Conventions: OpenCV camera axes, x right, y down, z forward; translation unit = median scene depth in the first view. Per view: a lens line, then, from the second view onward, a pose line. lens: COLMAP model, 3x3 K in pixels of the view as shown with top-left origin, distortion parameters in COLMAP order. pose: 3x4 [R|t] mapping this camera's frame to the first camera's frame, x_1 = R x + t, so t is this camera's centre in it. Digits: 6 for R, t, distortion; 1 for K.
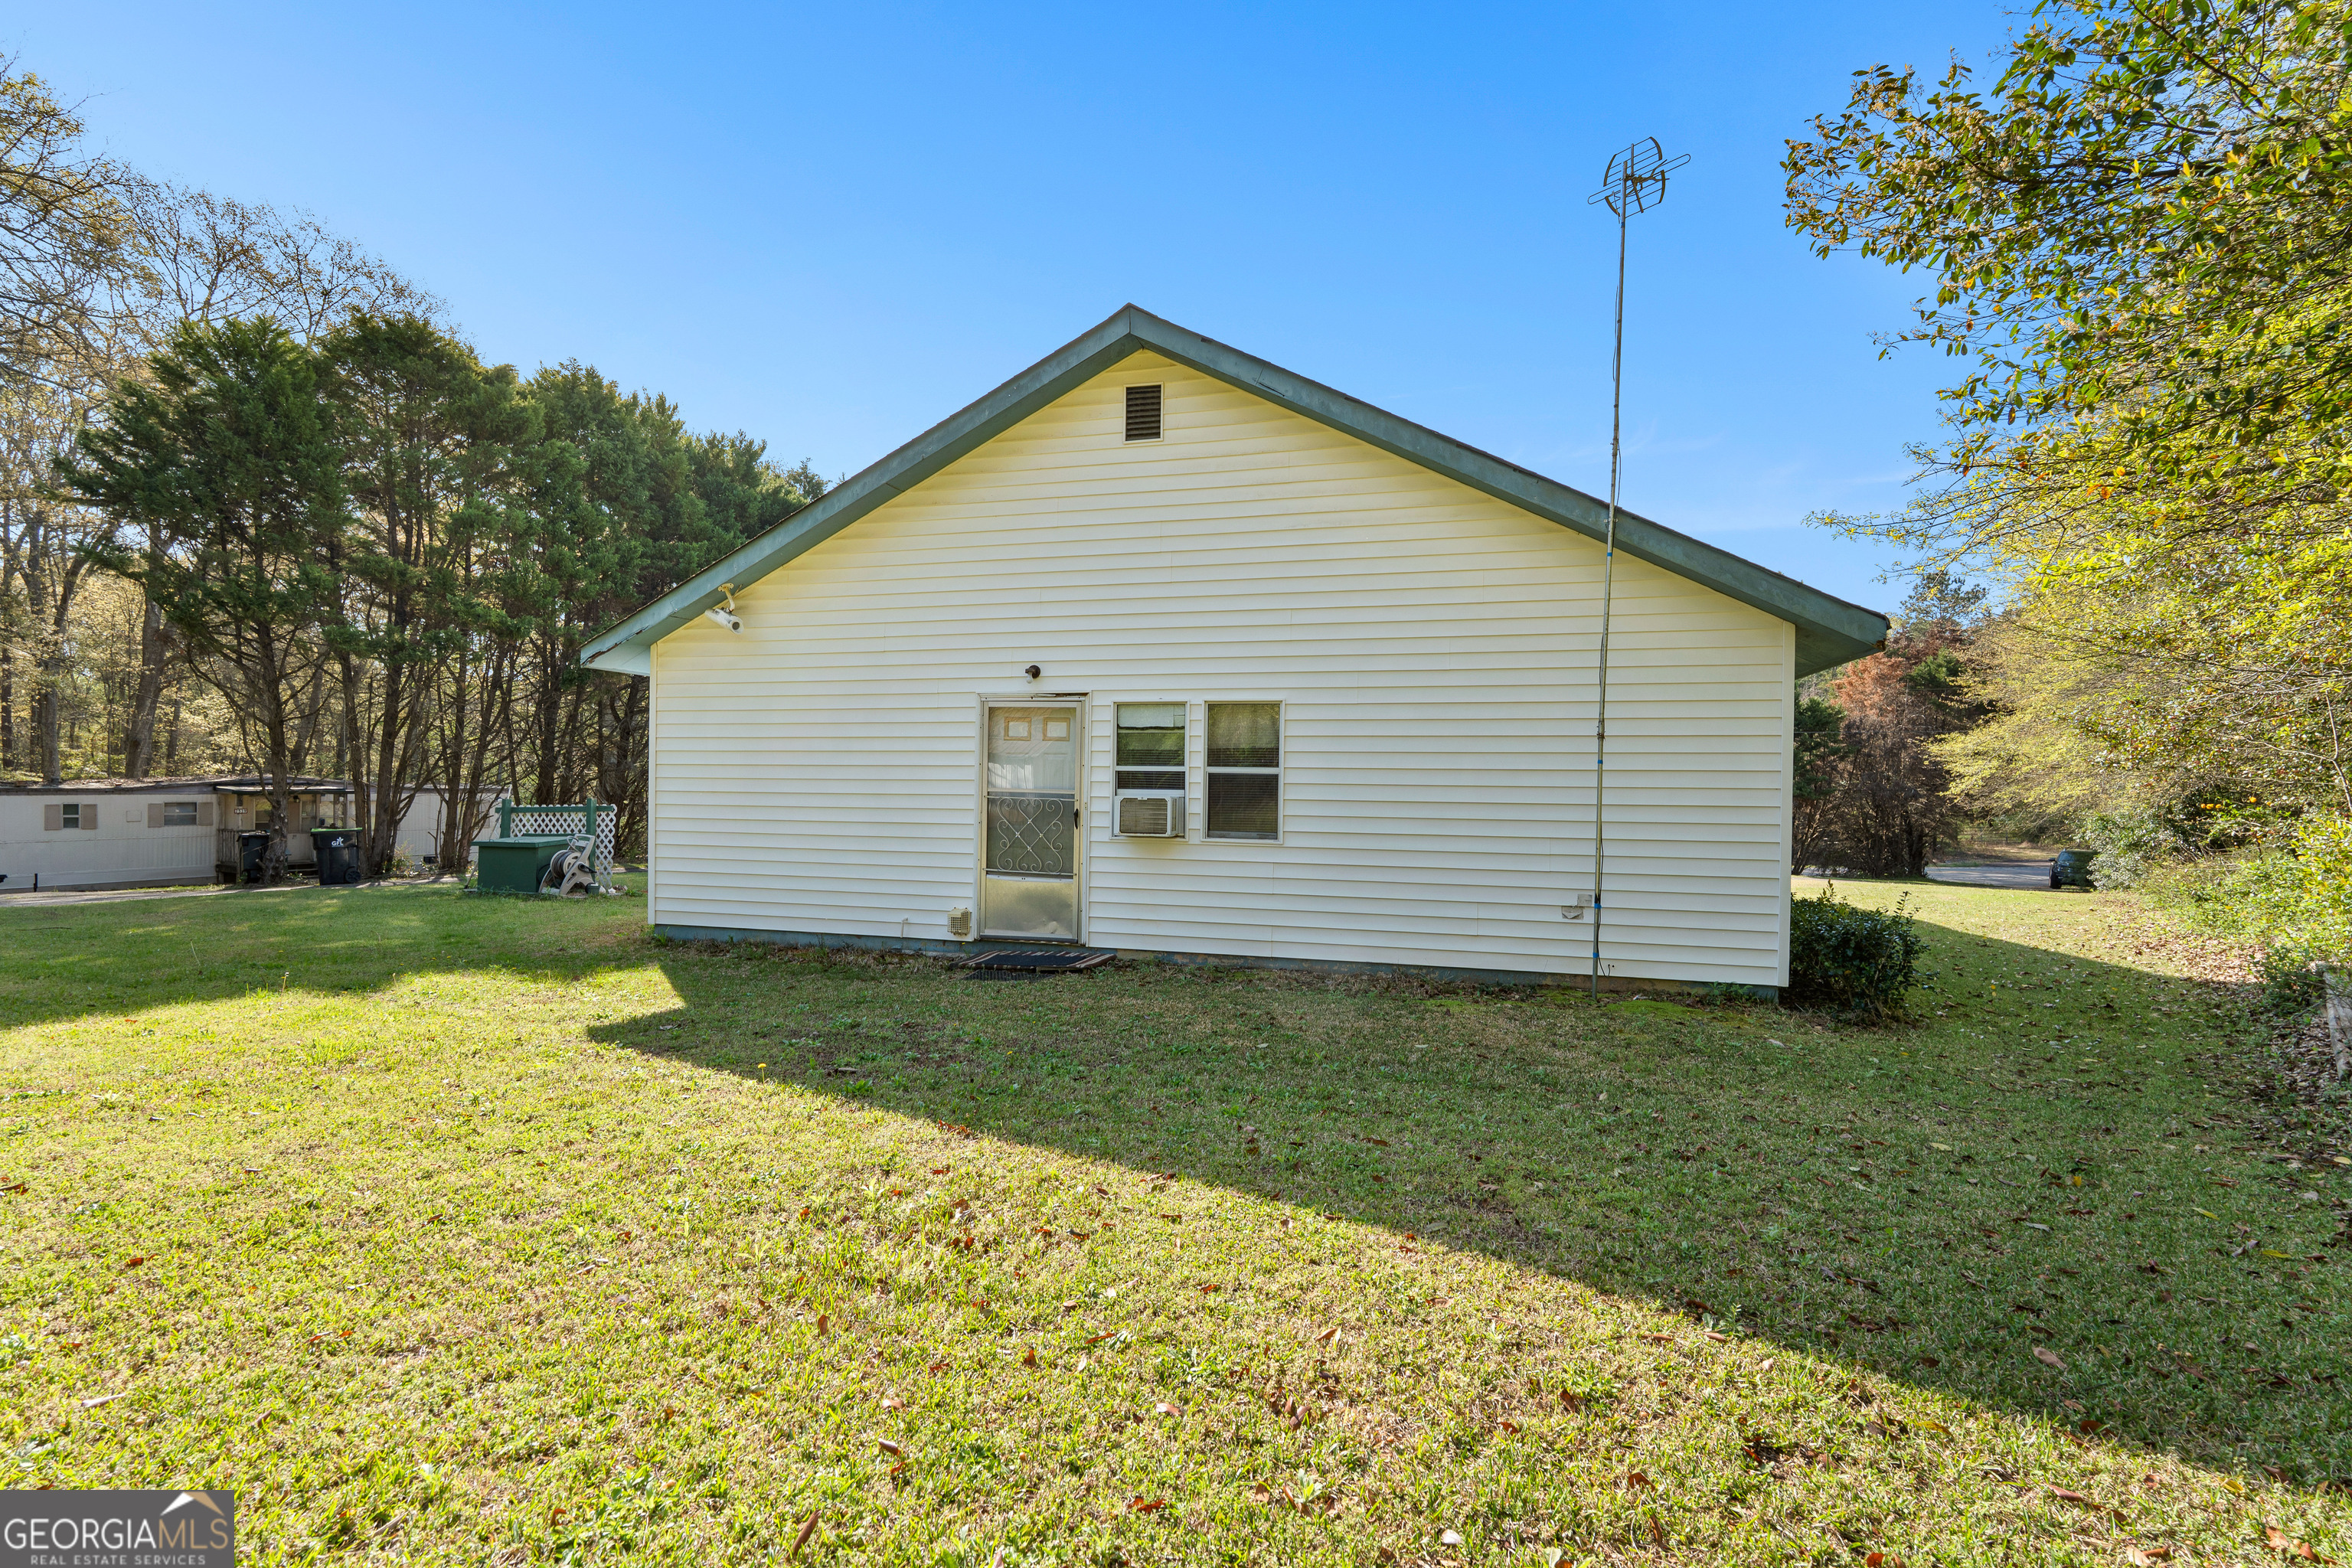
lens RADIAL K [[1021.7, 0, 1176.0], [0, 1021.7, 784.0], [0, 0, 1]] dist [-0.003708, -0.000317]
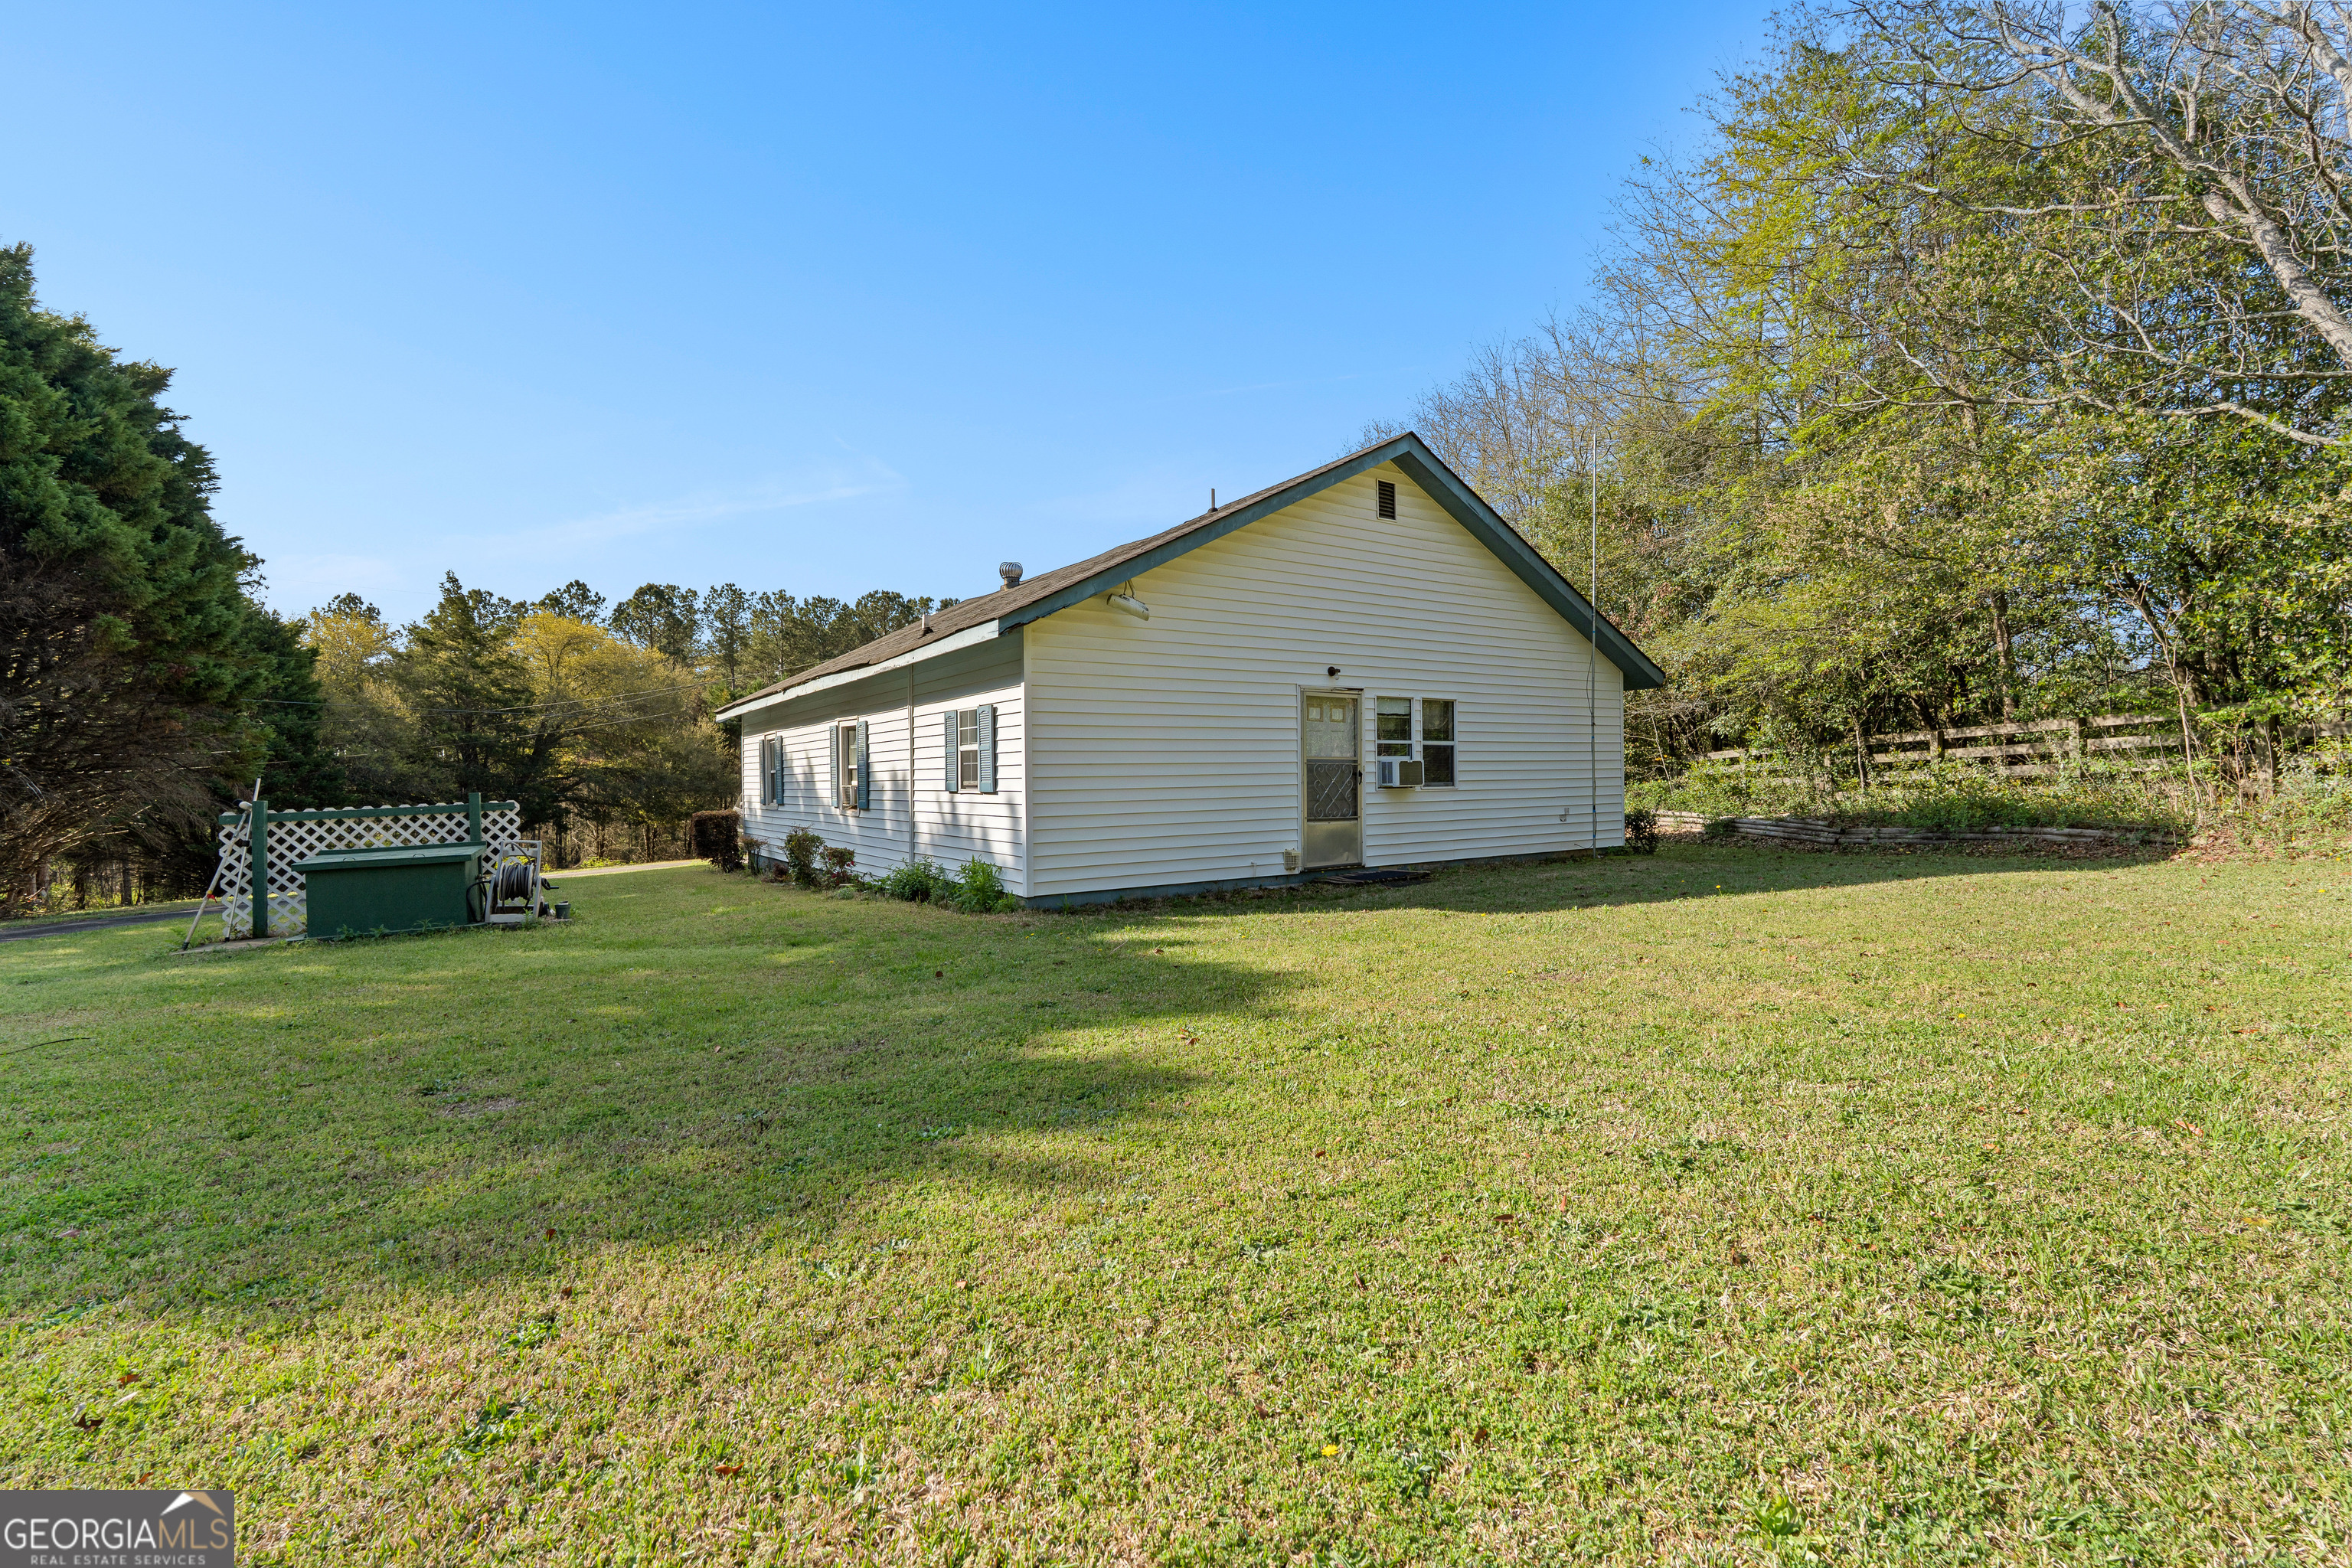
lens RADIAL K [[1021.7, 0, 1176.0], [0, 1021.7, 784.0], [0, 0, 1]] dist [-0.003708, -0.000317]
pose [[0.667249, -0.024828, 0.744421, -1.335678], [0.027042, 0.999593, 0.009100, 0.023651], [-0.744344, 0.014058, 0.667648, 0.247853]]
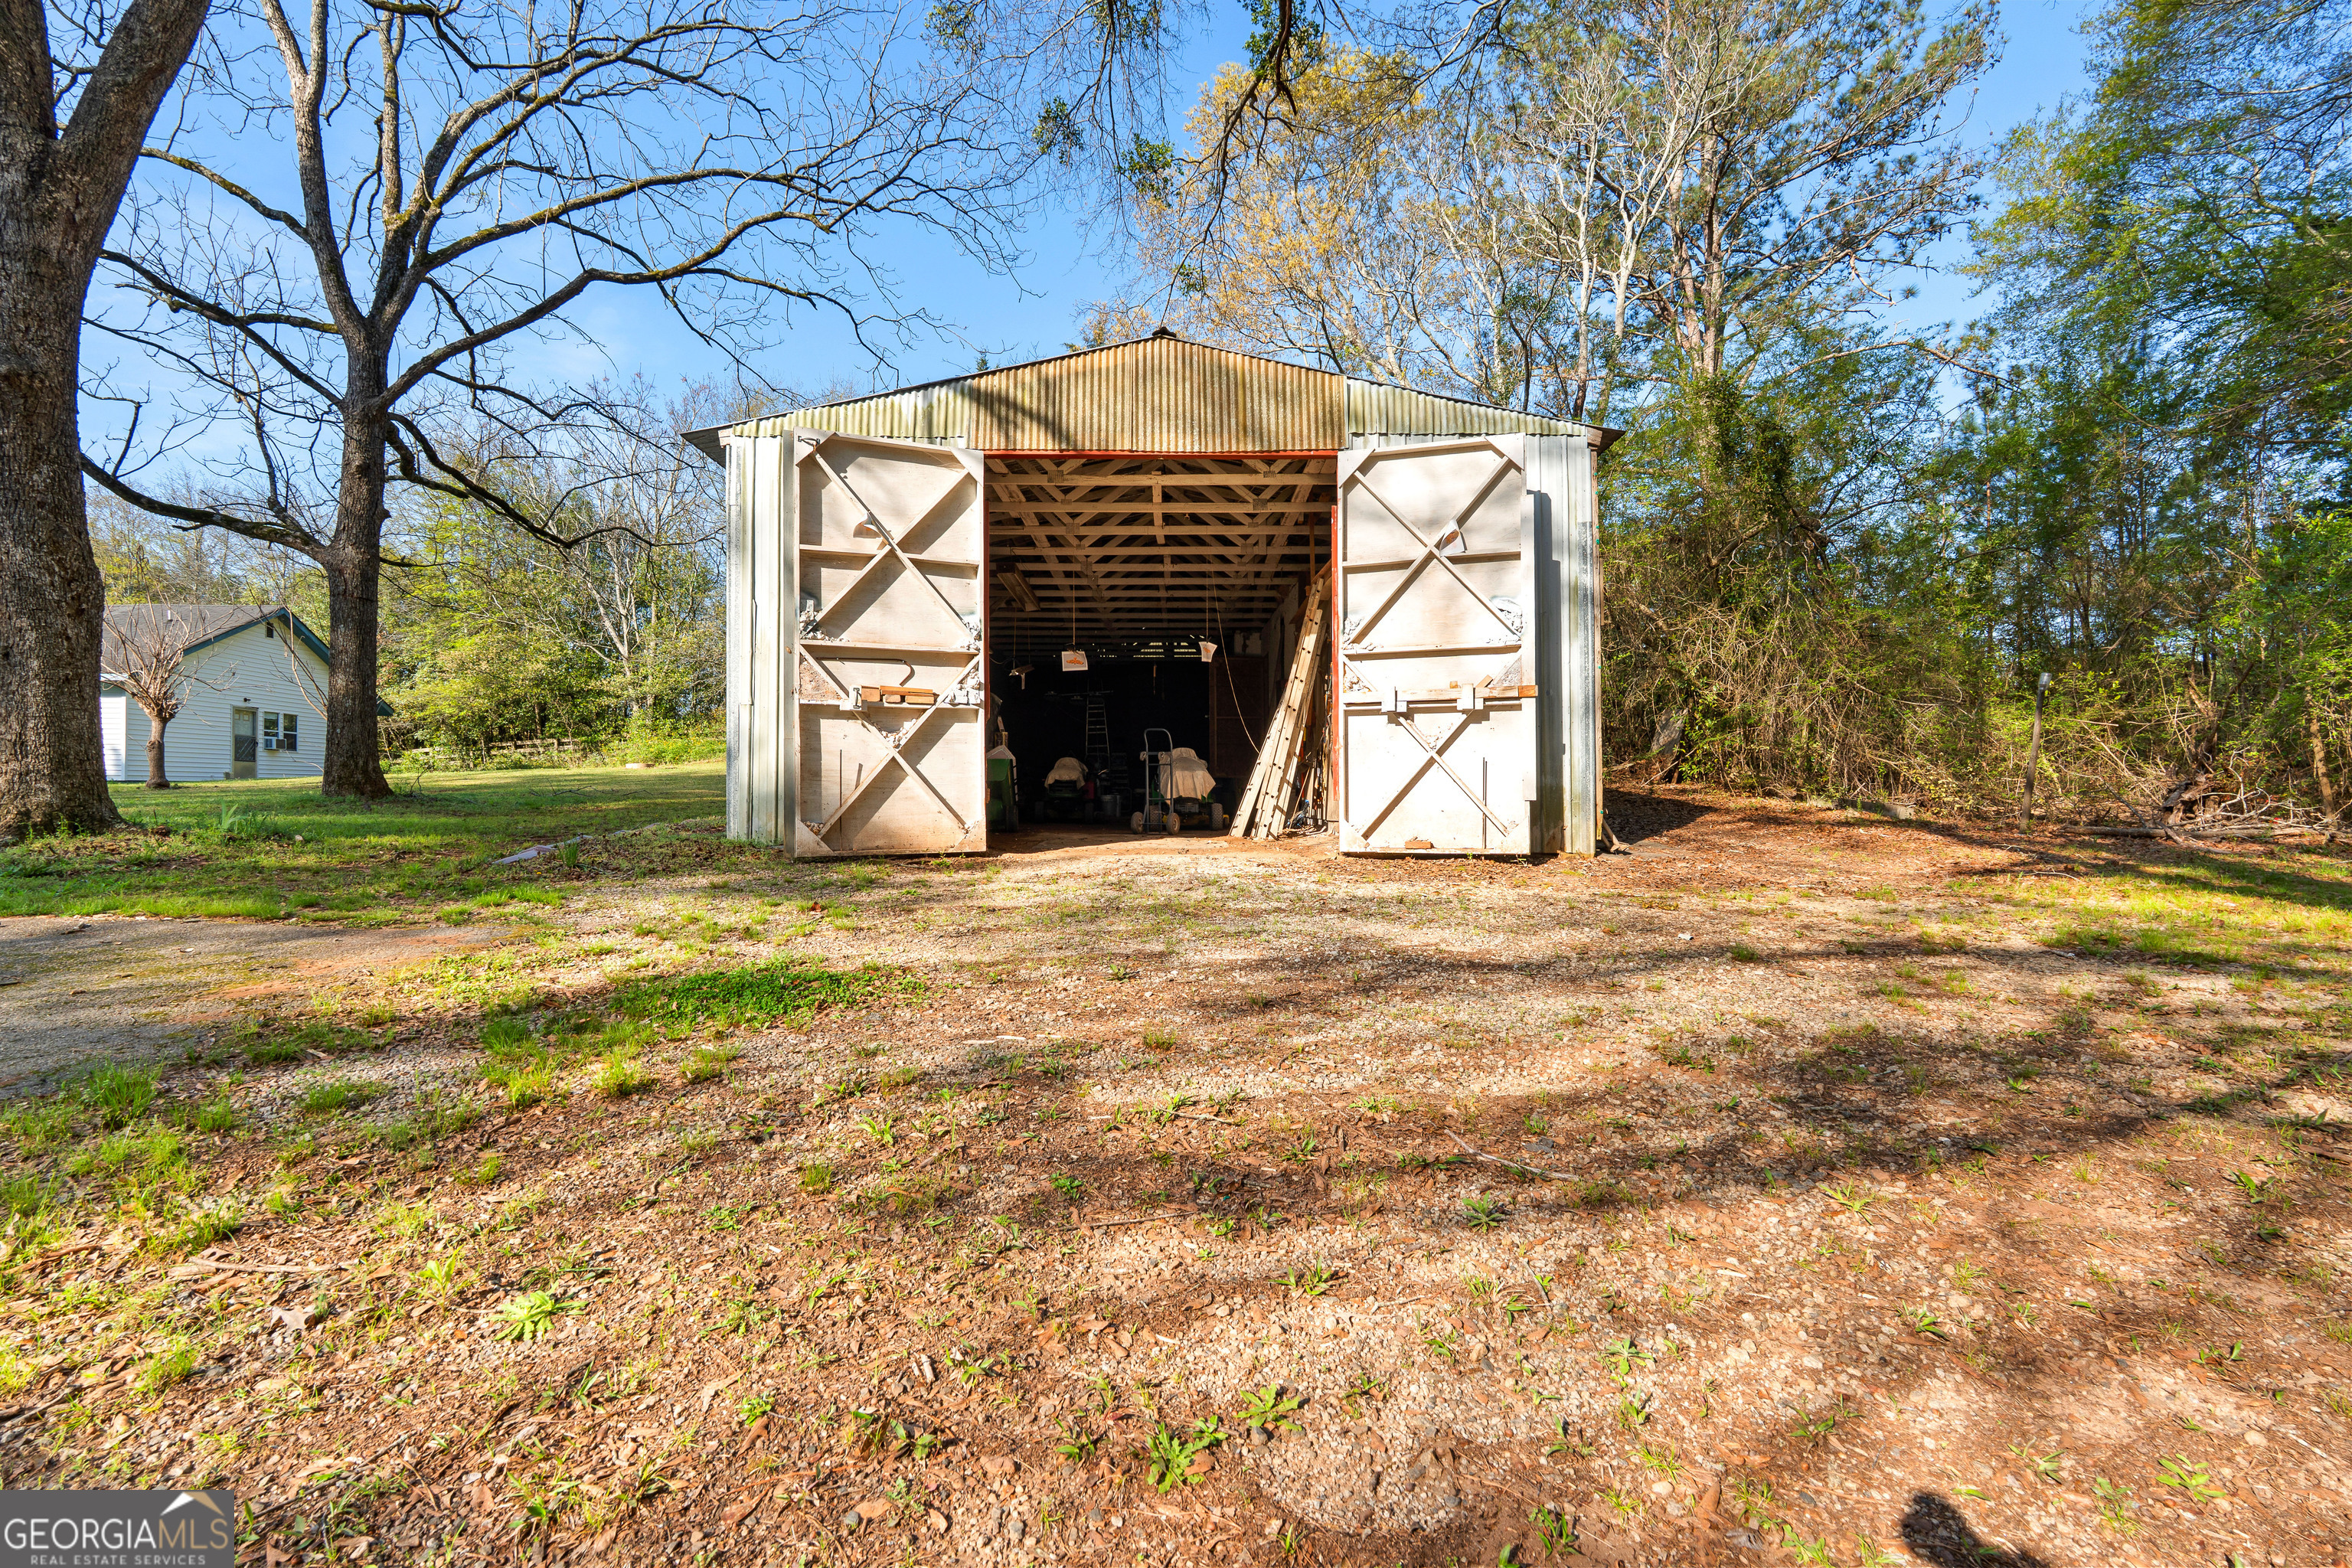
lens RADIAL K [[1021.7, 0, 1176.0], [0, 1021.7, 784.0], [0, 0, 1]] dist [-0.003708, -0.000317]
pose [[-0.389673, 0.002409, 0.920950, -4.499931], [0.013567, 0.999903, 0.003124, 0.200863], [-0.920853, 0.013712, -0.389668, -0.511918]]
